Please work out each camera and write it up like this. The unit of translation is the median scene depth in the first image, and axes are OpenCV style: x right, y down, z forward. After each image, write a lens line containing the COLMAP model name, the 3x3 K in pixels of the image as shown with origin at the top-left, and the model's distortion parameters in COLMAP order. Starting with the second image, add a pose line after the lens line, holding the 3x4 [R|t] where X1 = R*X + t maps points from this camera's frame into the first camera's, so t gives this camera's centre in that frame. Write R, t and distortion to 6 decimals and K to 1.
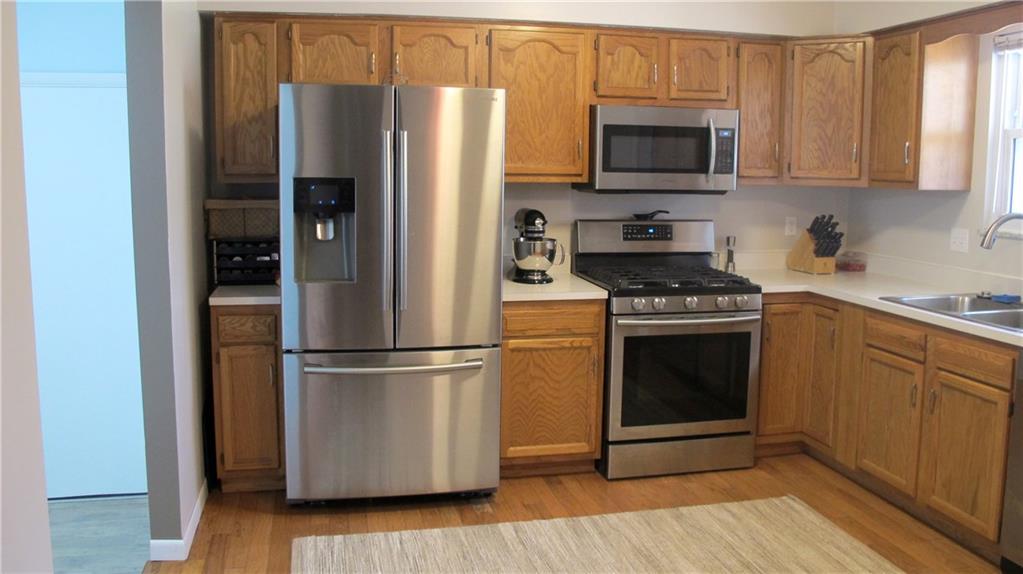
lens RADIAL K [[857.4, 0, 511.5], [0, 857.4, 287.0], [0, 0, 1]] dist [-0.150831, 0.117119]
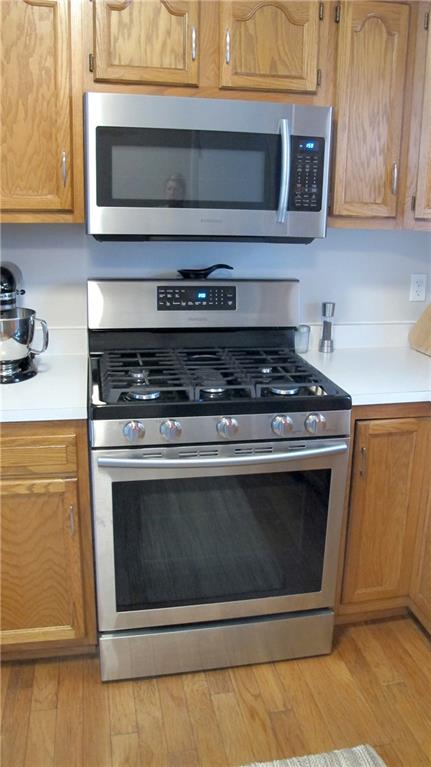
lens RADIAL K [[642.8, 0, 229.0], [0, 642.8, 384.9], [0, 0, 1]] dist [-0.150831, 0.117119]
pose [[0.999761, 0.020126, -0.008535, 0.201669], [-0.018798, 0.990764, 0.134291, -0.068075], [0.011159, -0.134098, 0.990905, 0.517171]]
